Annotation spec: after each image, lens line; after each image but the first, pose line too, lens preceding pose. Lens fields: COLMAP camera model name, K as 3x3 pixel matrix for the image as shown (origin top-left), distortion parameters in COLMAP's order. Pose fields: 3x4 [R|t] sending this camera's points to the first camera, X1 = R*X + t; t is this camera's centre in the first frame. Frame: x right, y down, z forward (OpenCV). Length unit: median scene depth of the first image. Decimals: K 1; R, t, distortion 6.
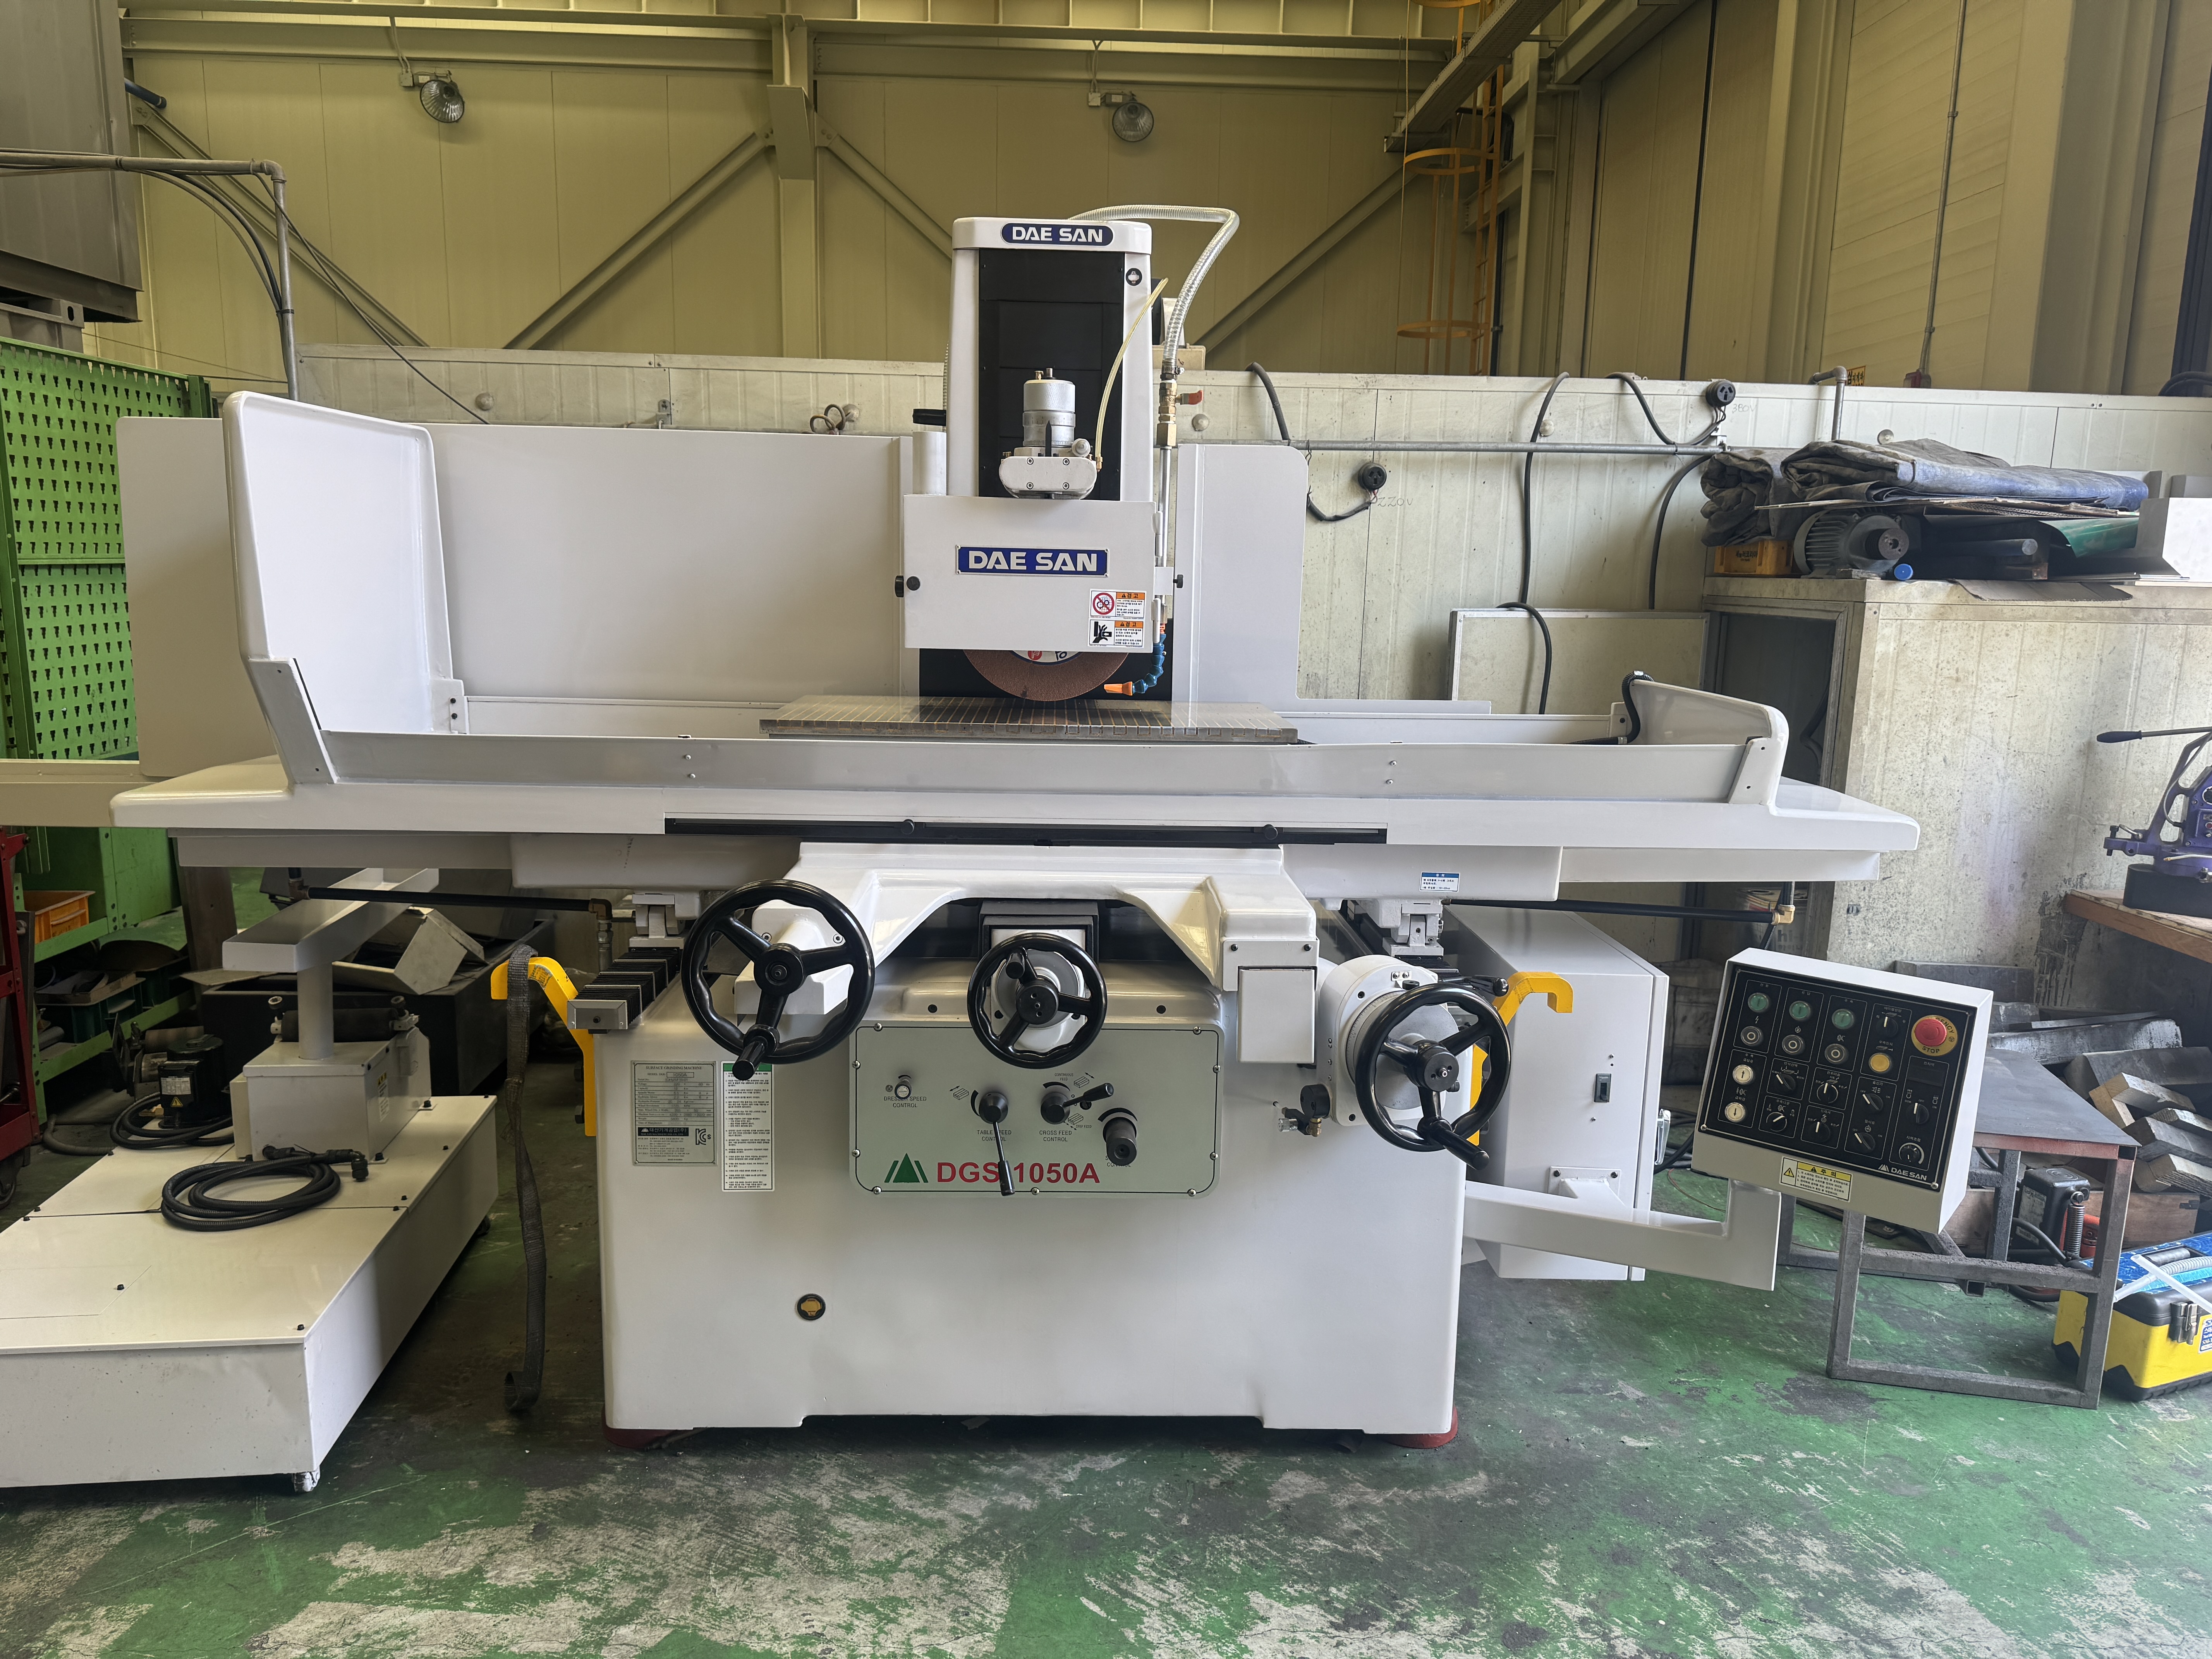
lens RADIAL K [[1567.1, 0, 1106.0], [0, 1567.1, 829.5], [0, 0, 1]] dist [0.000823, -0.001491]
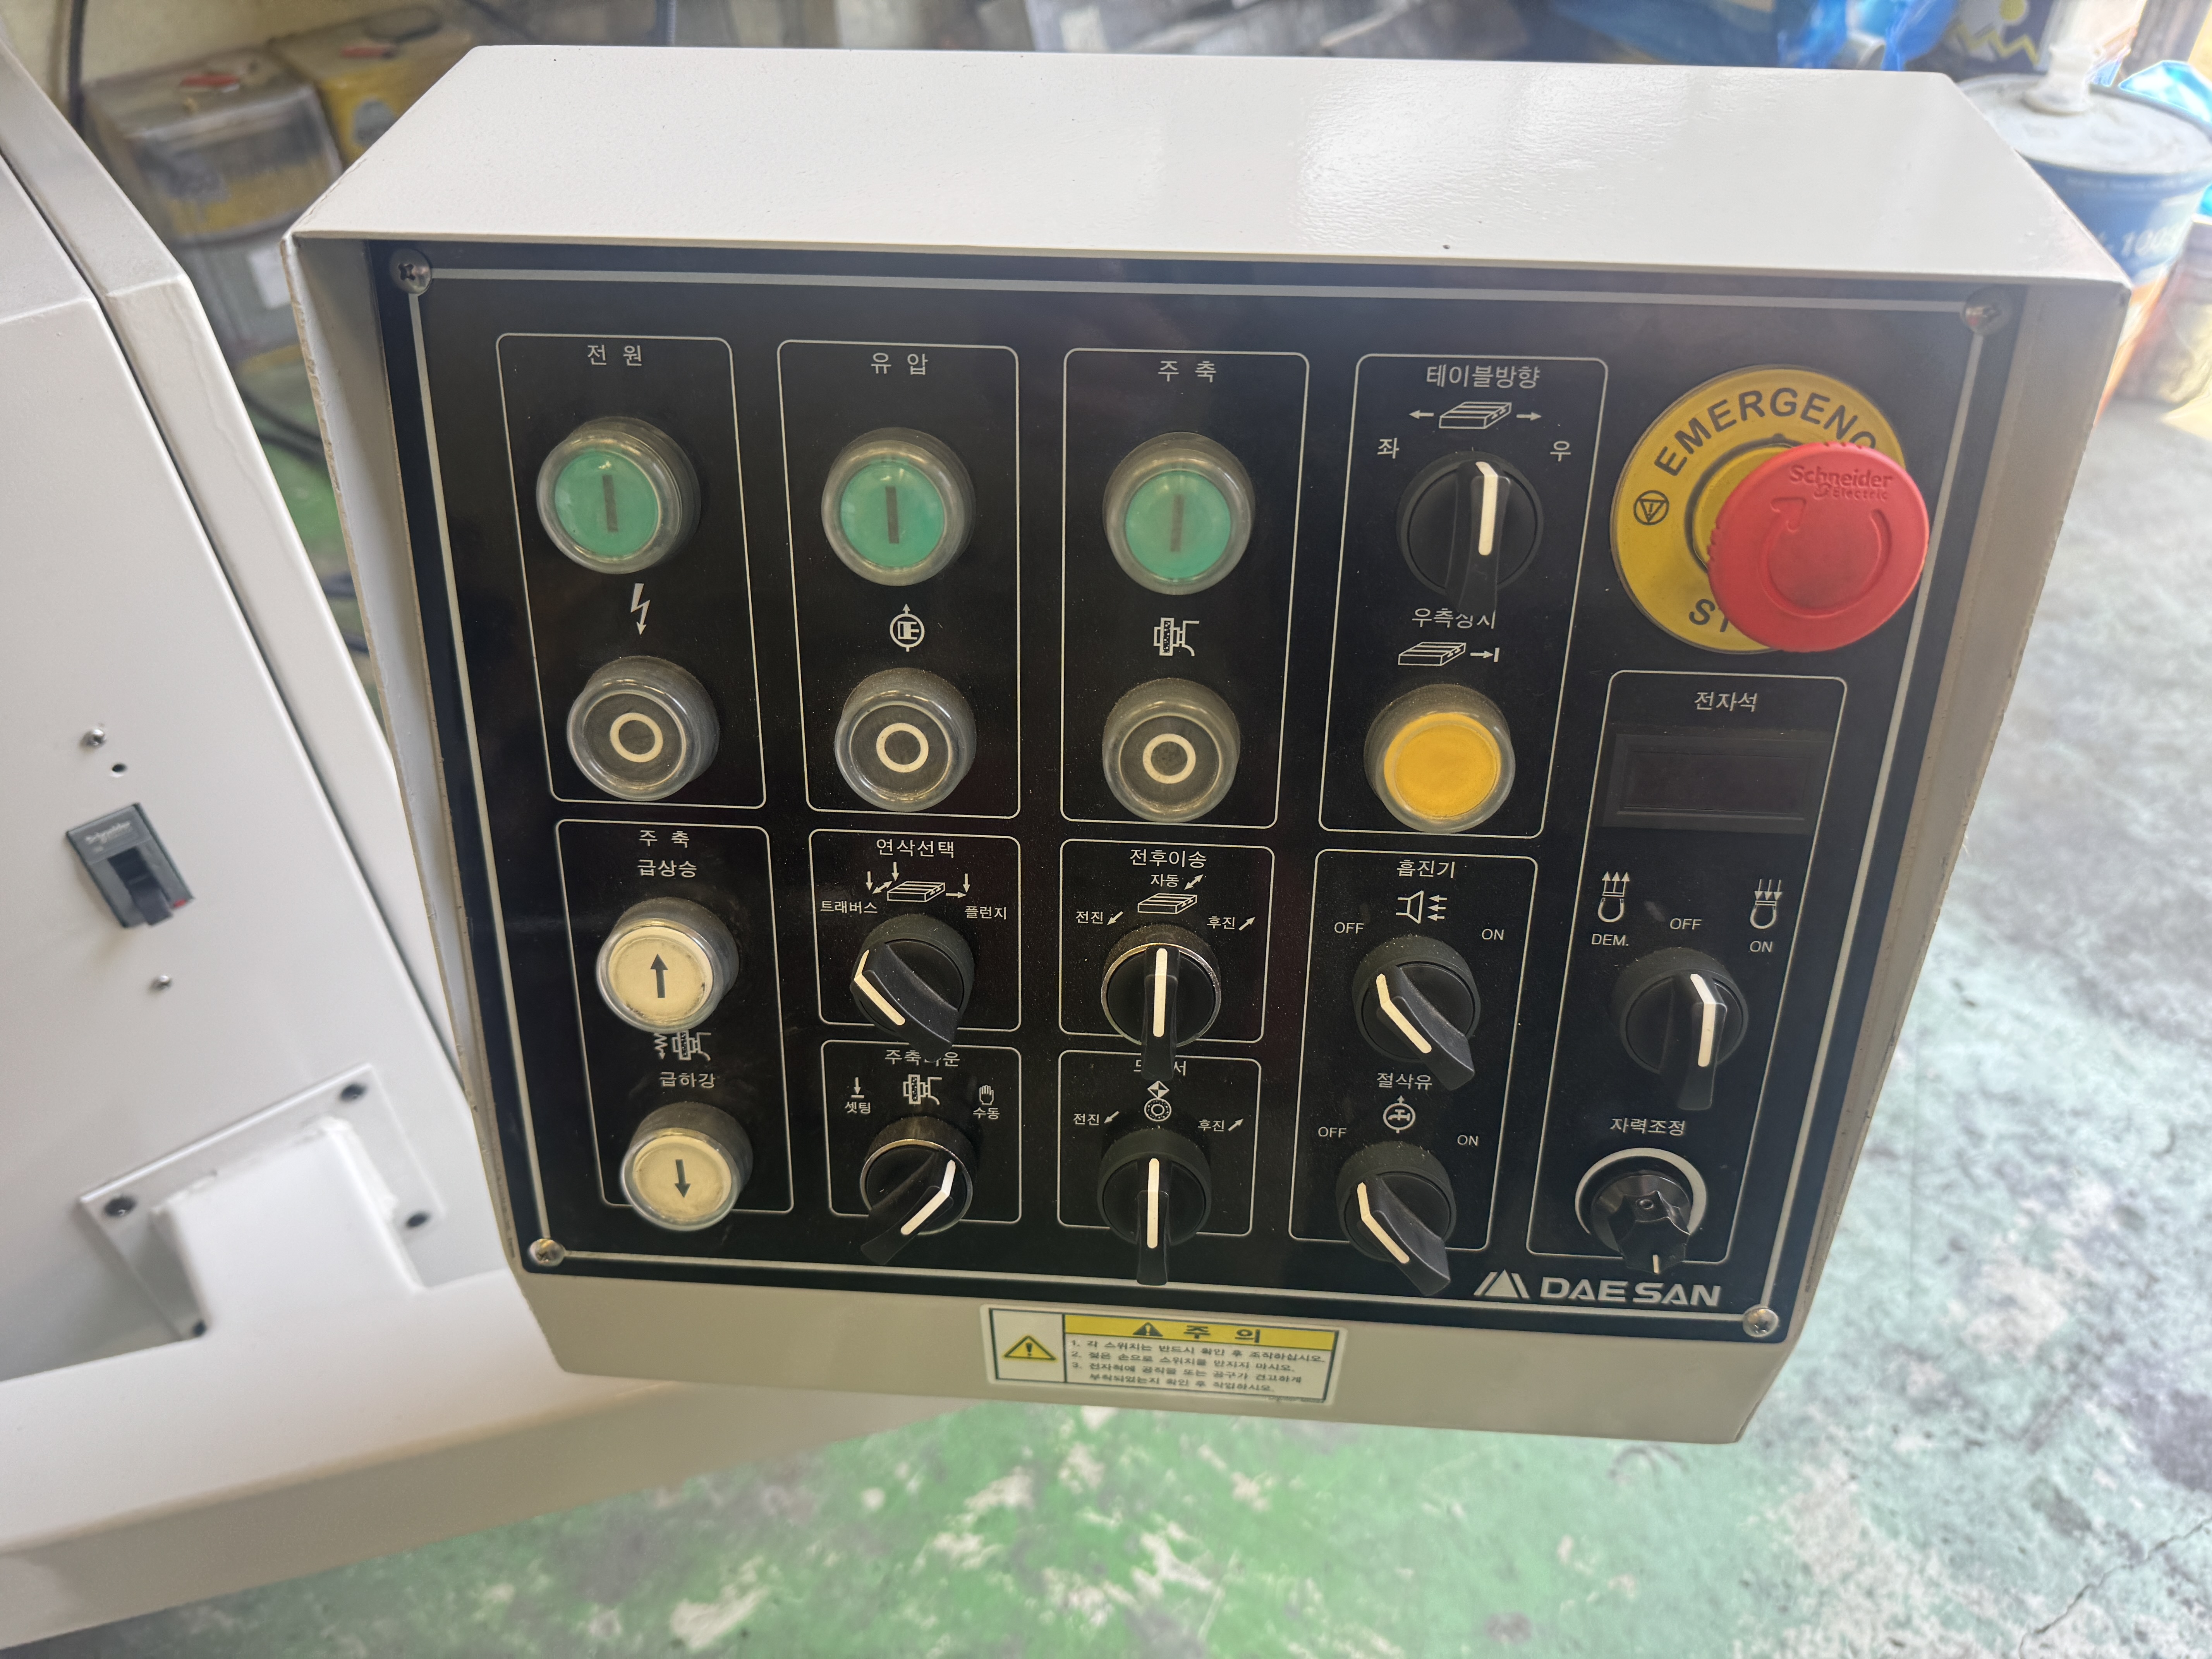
lens RADIAL K [[1567.1, 0, 1106.0], [0, 1567.1, 829.5], [0, 0, 1]] dist [0.000823, -0.001491]
pose [[0.807338, -0.419646, 0.414852, 0.362460], [0.130162, 0.812362, 0.568441, 0.056691], [-0.575554, -0.404926, 0.710473, 0.820072]]
